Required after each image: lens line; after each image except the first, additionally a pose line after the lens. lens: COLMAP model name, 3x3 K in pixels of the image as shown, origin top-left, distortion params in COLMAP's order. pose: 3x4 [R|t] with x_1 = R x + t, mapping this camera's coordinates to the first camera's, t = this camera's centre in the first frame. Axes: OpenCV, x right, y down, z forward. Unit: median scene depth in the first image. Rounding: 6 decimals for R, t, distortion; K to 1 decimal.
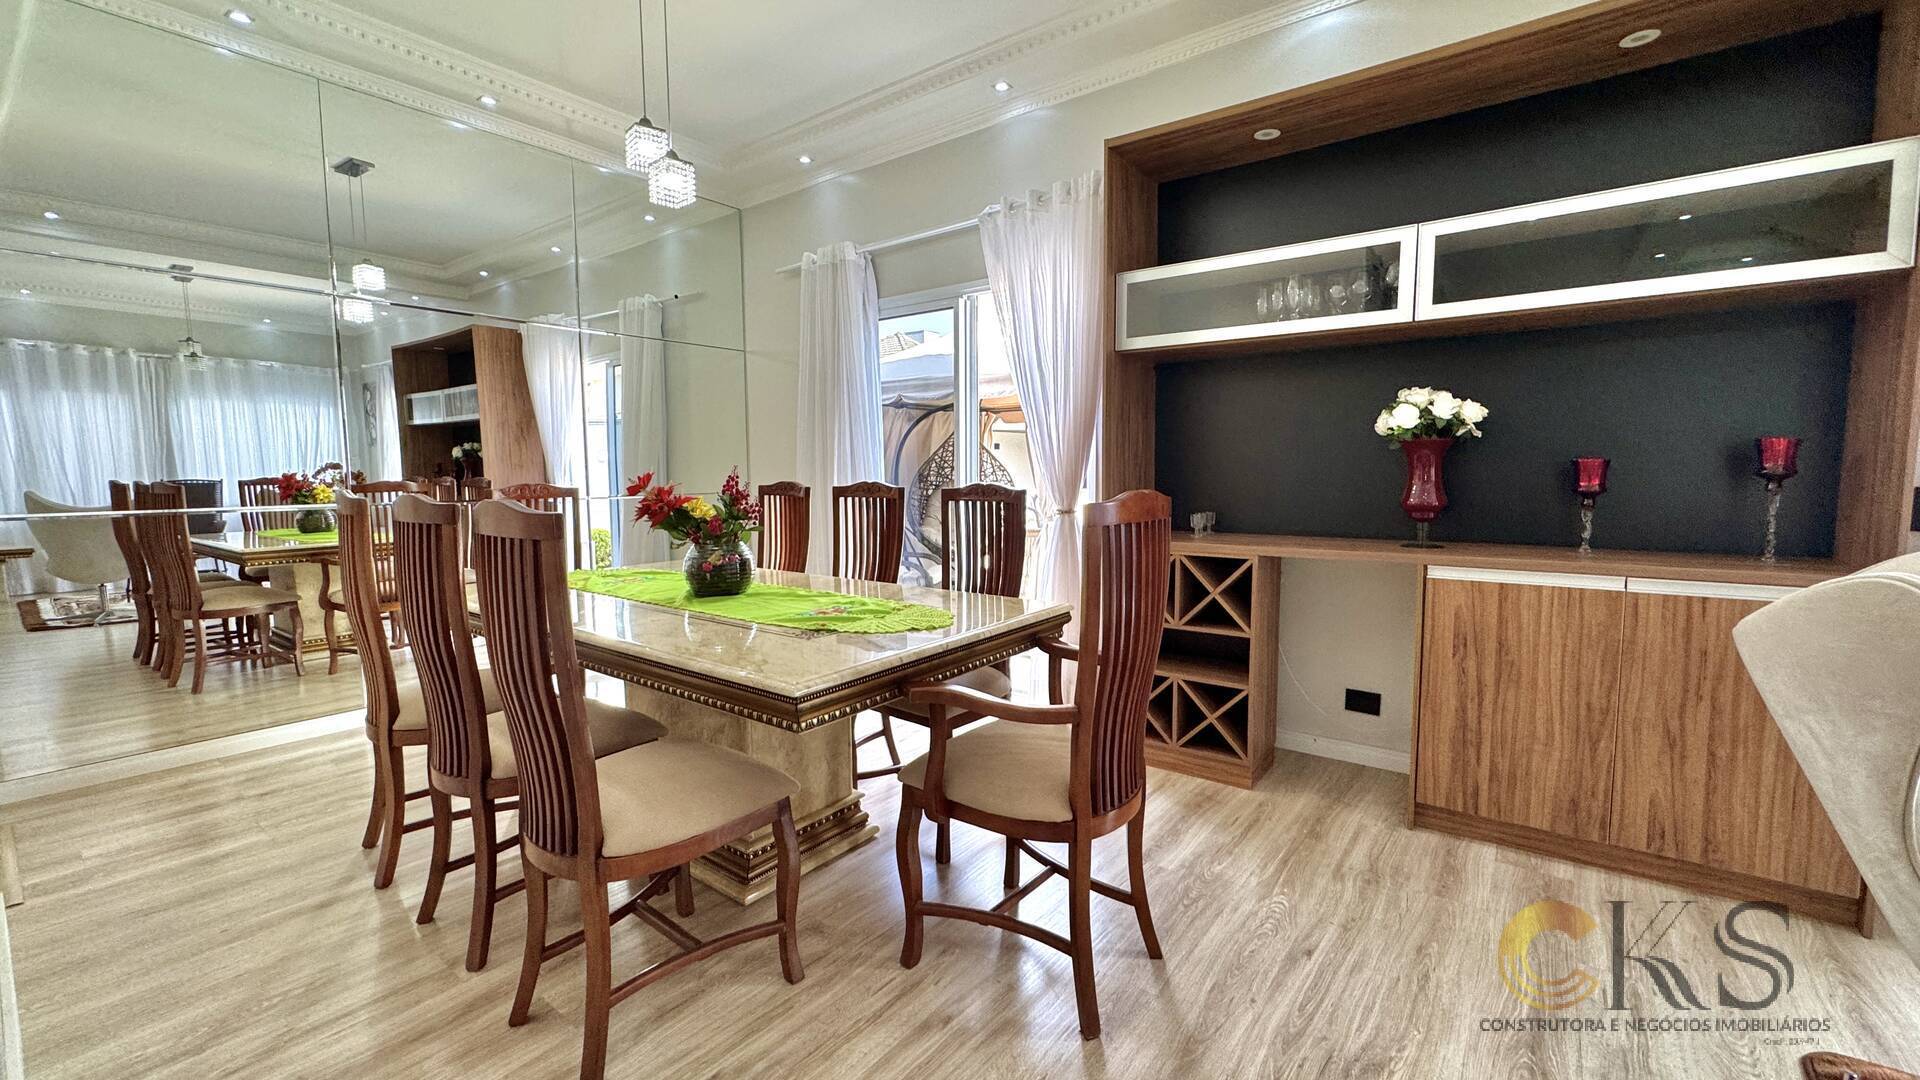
lens RADIAL K [[767.5, 0, 956.9], [0, 767.5, 534.3], [0, 0, 1]] dist [0.000170, 0.000094]
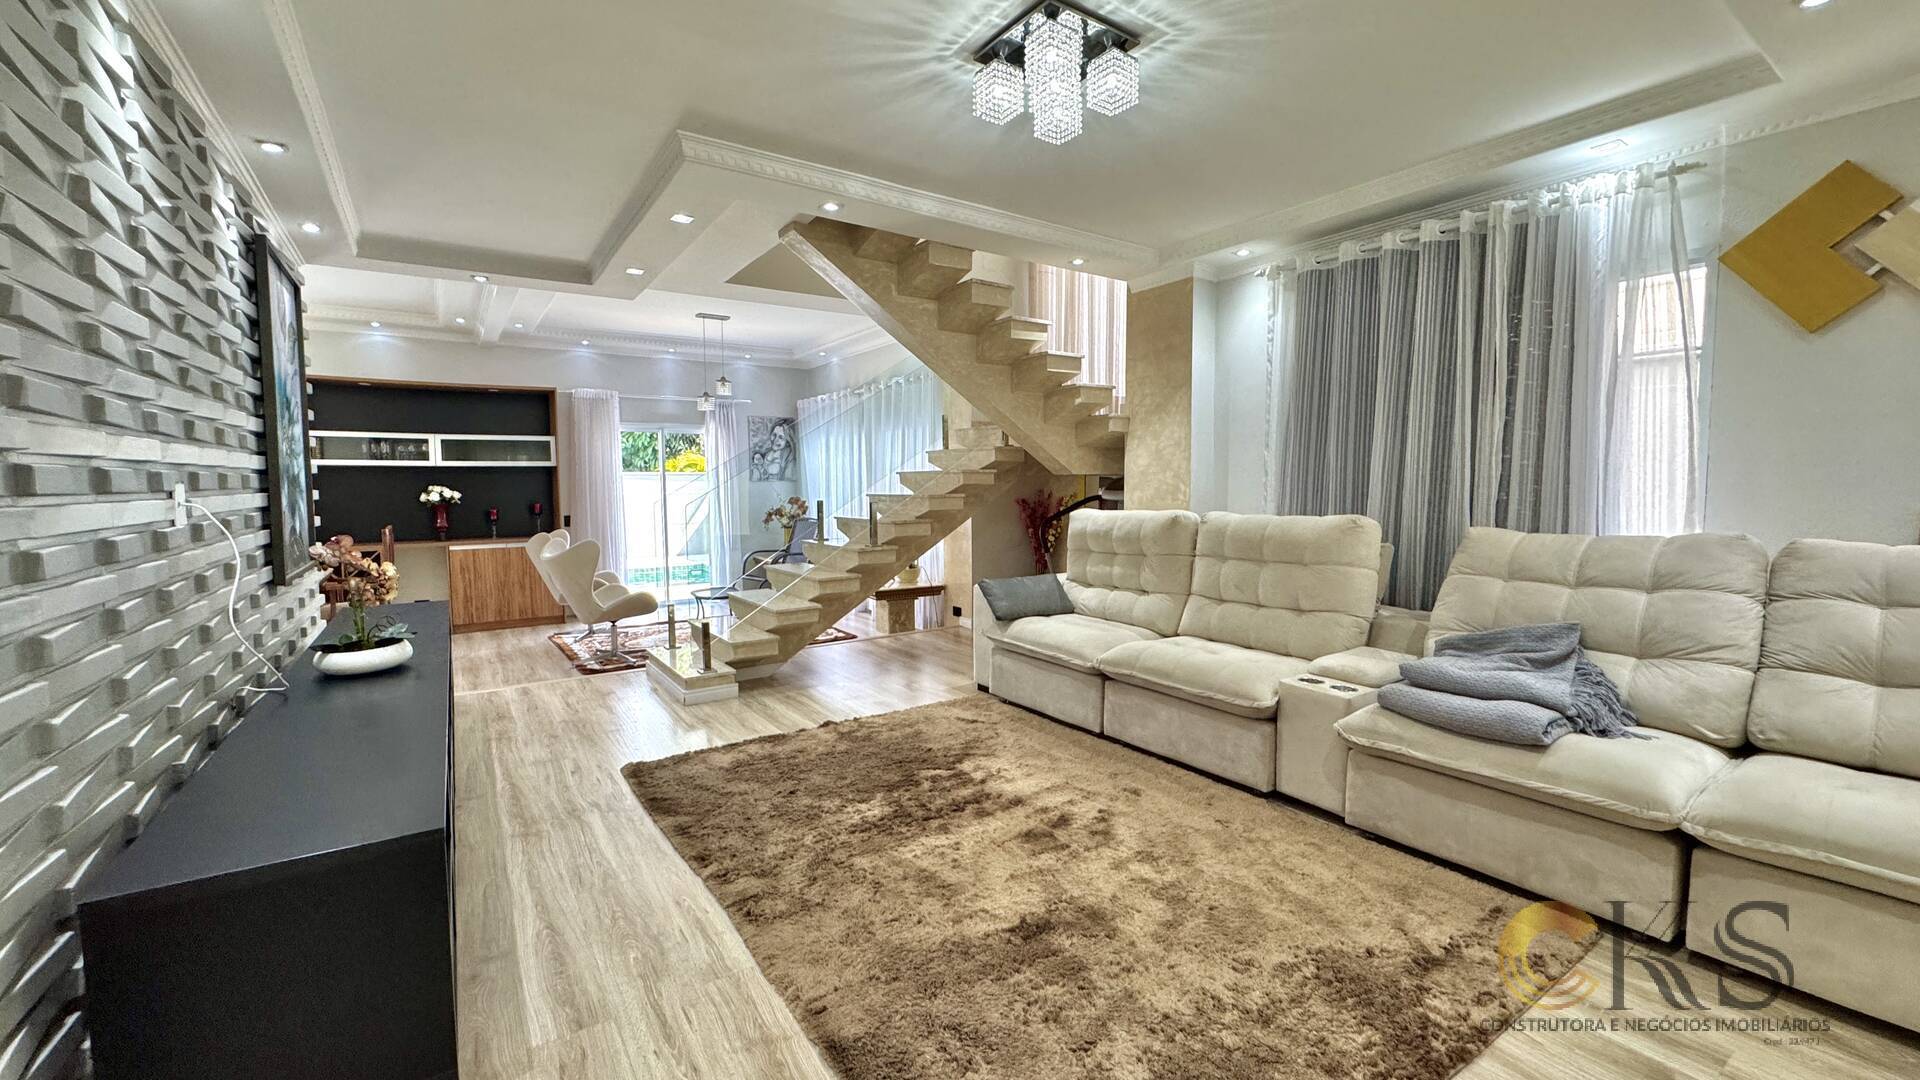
lens RADIAL K [[767.5, 0, 955.3], [0, 767.5, 533.8], [0, 0, 1]] dist [0.000170, 0.000094]
pose [[0.312883, -0.054714, 0.948214, -1.691908], [0.089685, 0.995581, 0.027854, 0.089949], [-0.945548, 0.076325, 0.316407, -1.920186]]
